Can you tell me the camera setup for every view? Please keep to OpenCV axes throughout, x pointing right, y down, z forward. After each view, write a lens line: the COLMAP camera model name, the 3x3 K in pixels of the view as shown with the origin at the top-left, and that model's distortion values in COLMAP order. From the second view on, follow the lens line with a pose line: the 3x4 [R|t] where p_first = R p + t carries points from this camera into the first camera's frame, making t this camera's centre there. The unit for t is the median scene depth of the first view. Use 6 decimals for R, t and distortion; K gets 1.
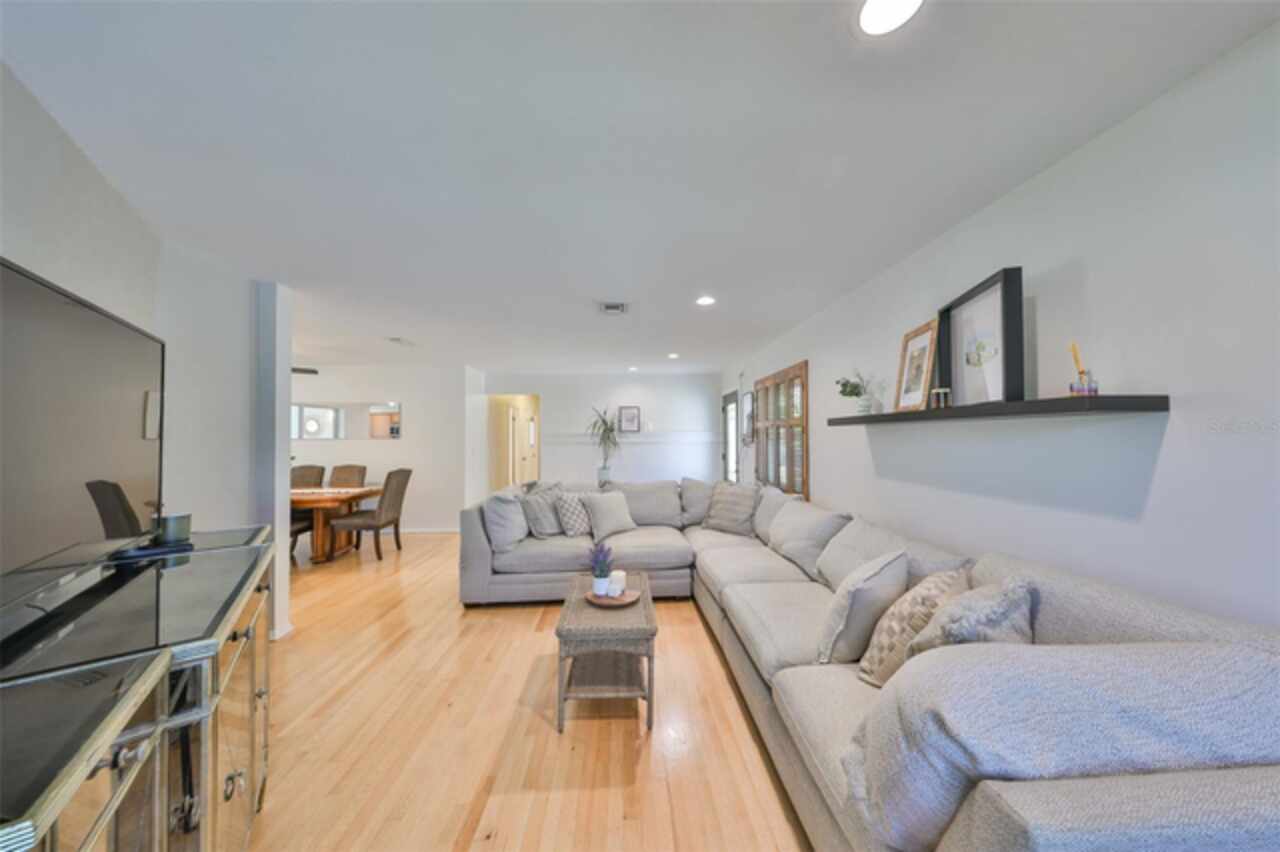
lens RADIAL K [[400.1, 0, 638.6], [0, 400.1, 432.2], [0, 0, 1]] dist [-0.000415, -0.000052]
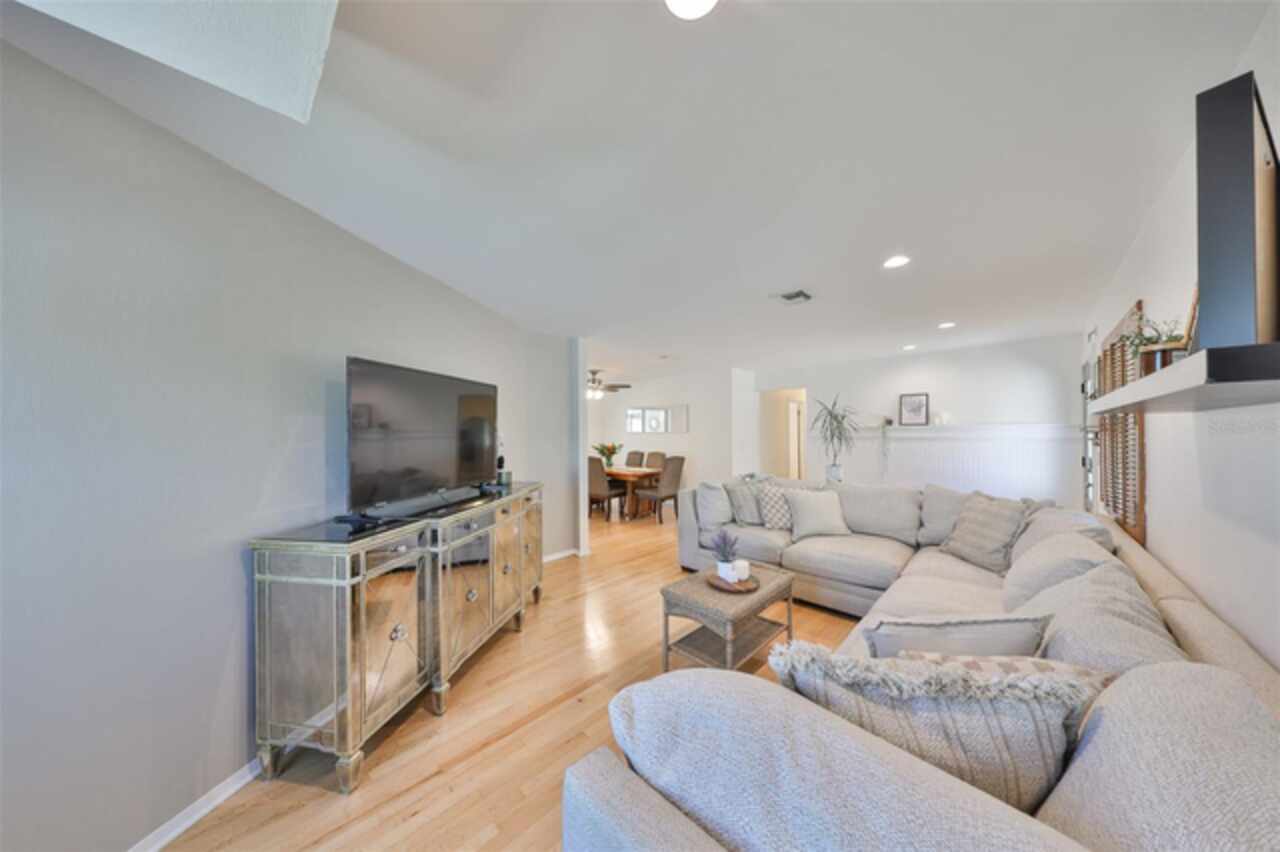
lens RADIAL K [[400.1, 0, 638.6], [0, 400.1, 432.2], [0, 0, 1]] dist [-0.000415, -0.000052]
pose [[0.673963, 0.001522, -0.738764, 0.351571], [0.011075, 0.999865, 0.012163, -0.002908], [0.738682, -0.016379, 0.673855, 0.067032]]
